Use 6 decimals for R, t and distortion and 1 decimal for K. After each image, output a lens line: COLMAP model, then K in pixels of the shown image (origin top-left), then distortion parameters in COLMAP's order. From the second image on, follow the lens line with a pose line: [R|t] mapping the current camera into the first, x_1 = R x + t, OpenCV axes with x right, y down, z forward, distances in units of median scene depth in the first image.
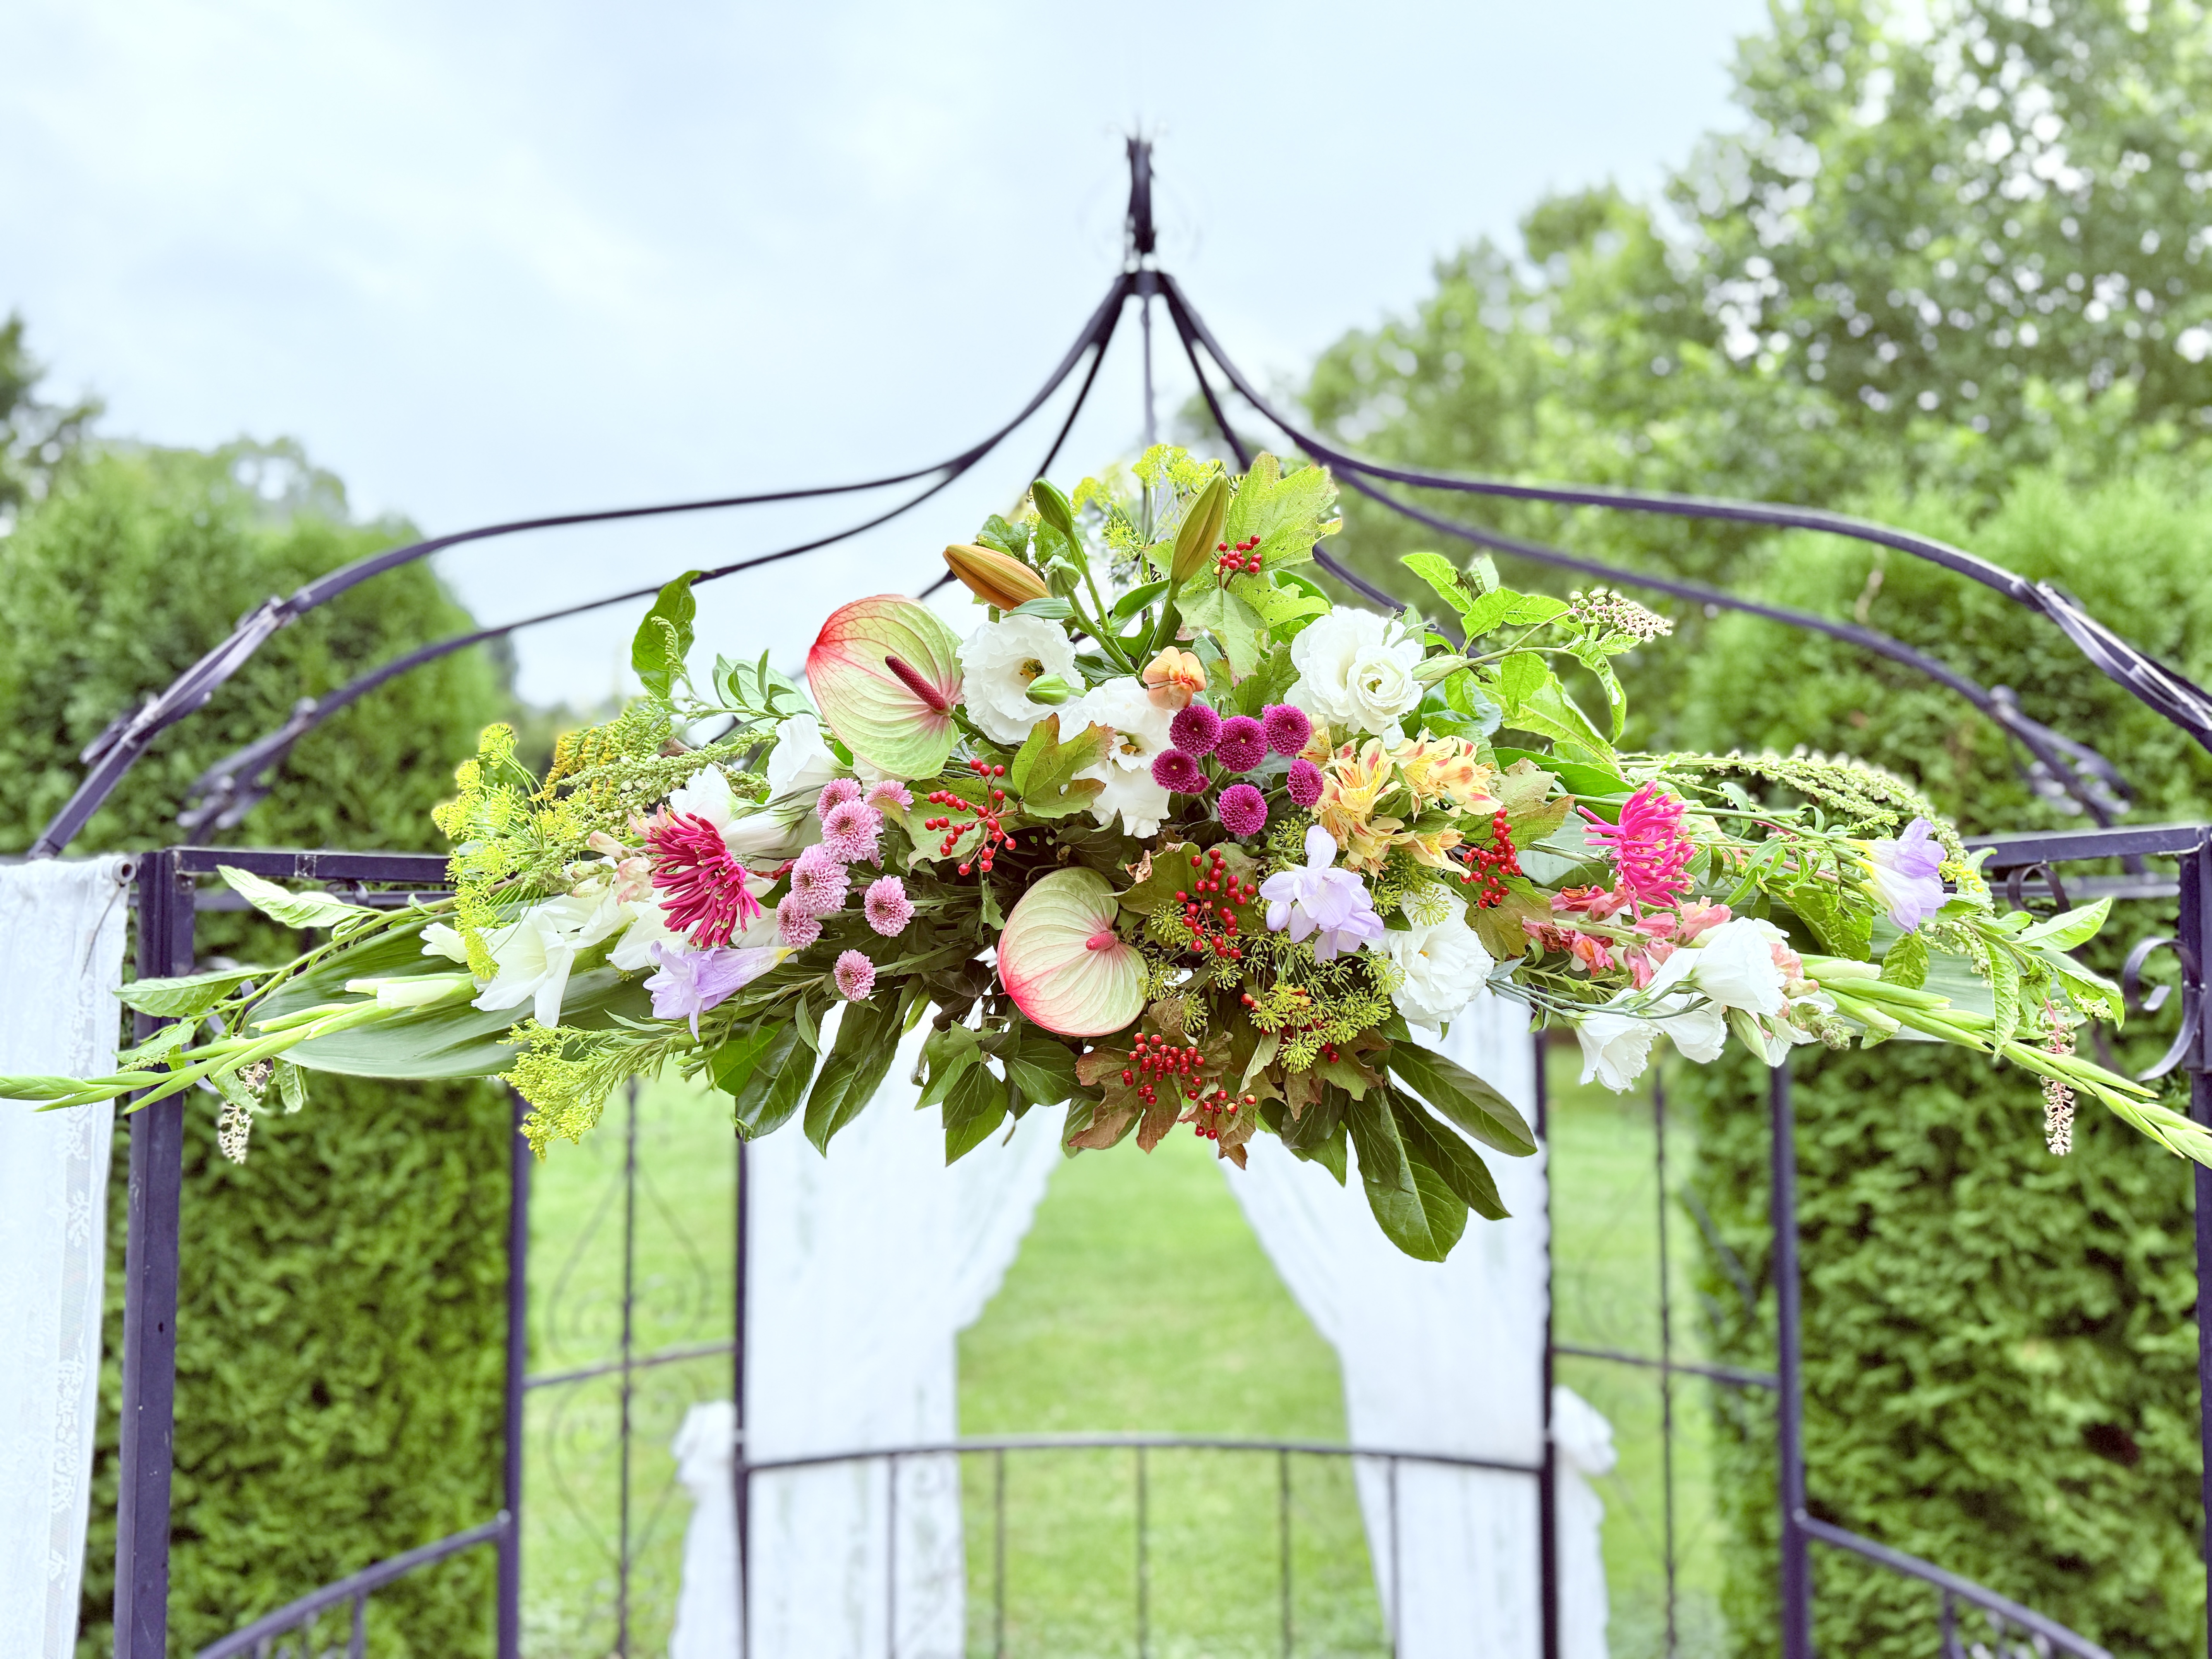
lens RADIAL K [[1853.9, 0, 1099.1], [0, 1853.9, 814.7], [0, 0, 1]] dist [-0.017333, -0.033709]
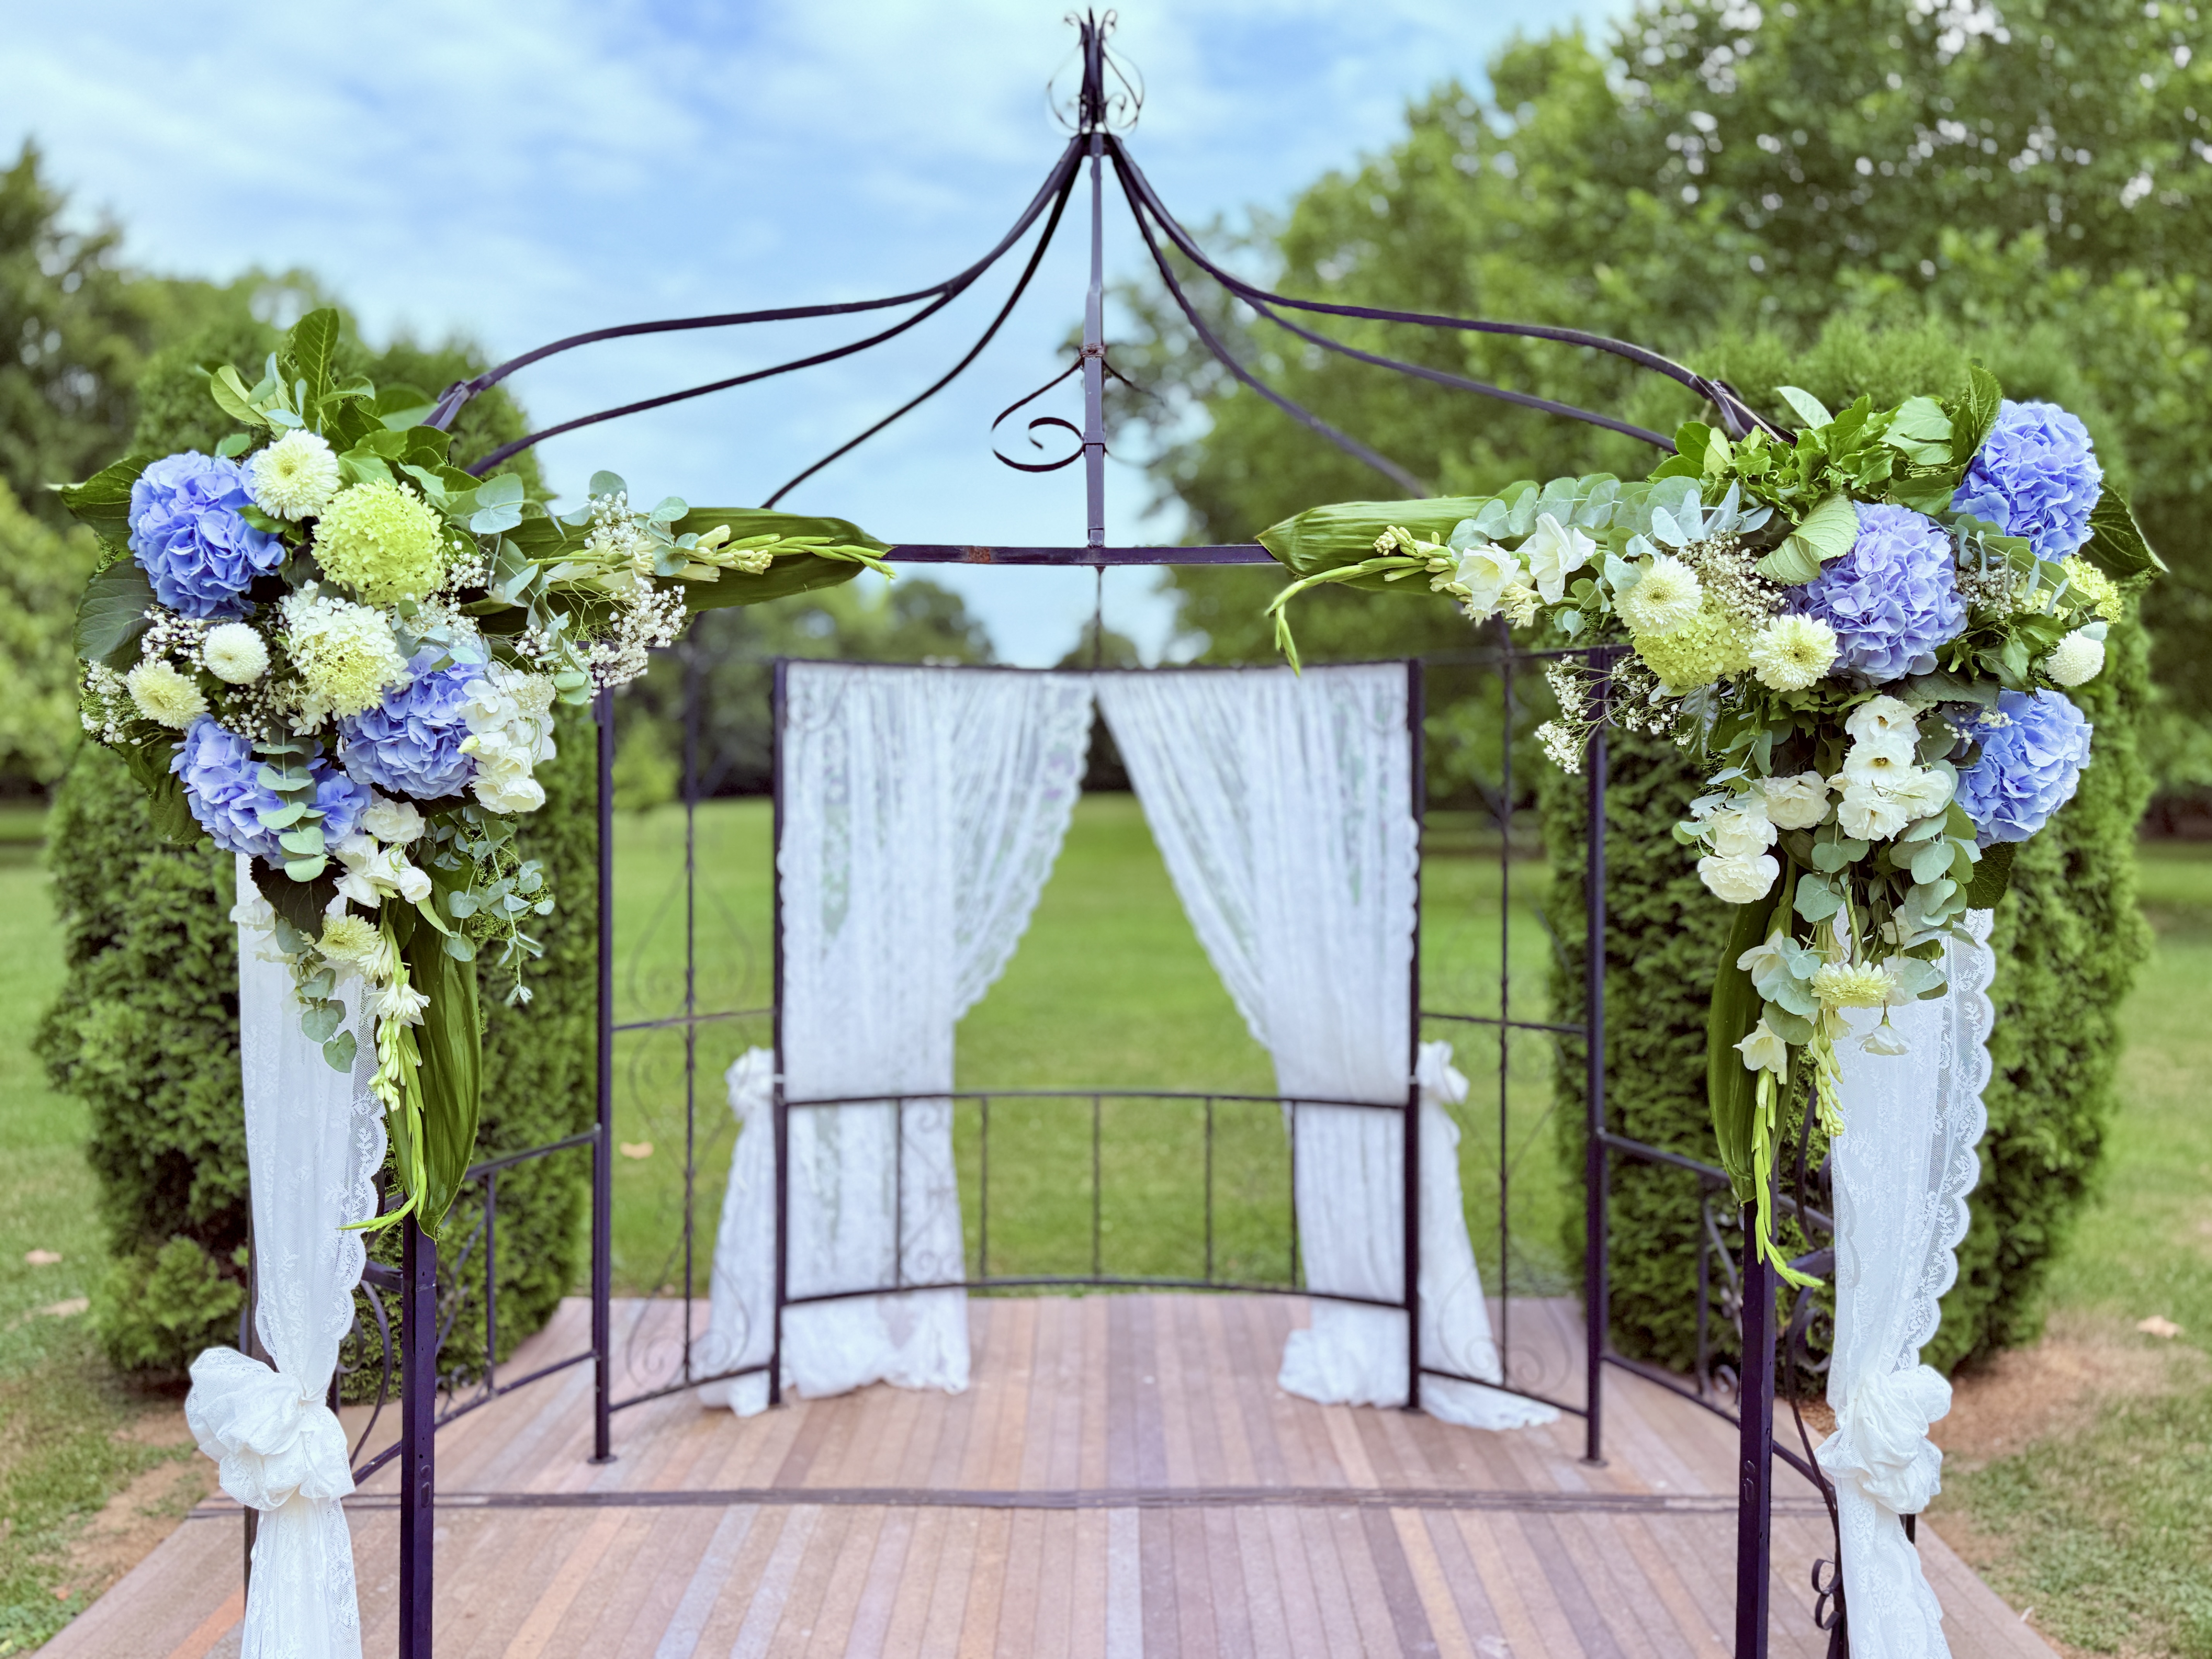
lens RADIAL K [[1742.5, 0, 1119.3], [0, 1742.5, 822.3], [0, 0, 1]] dist [0.007714, -0.054029]
pose [[0.999771, 0.005165, 0.020743, 0.012314], [-0.007247, 0.994801, 0.101577, 0.037368], [-0.020111, -0.101704, 0.994611, -0.164320]]
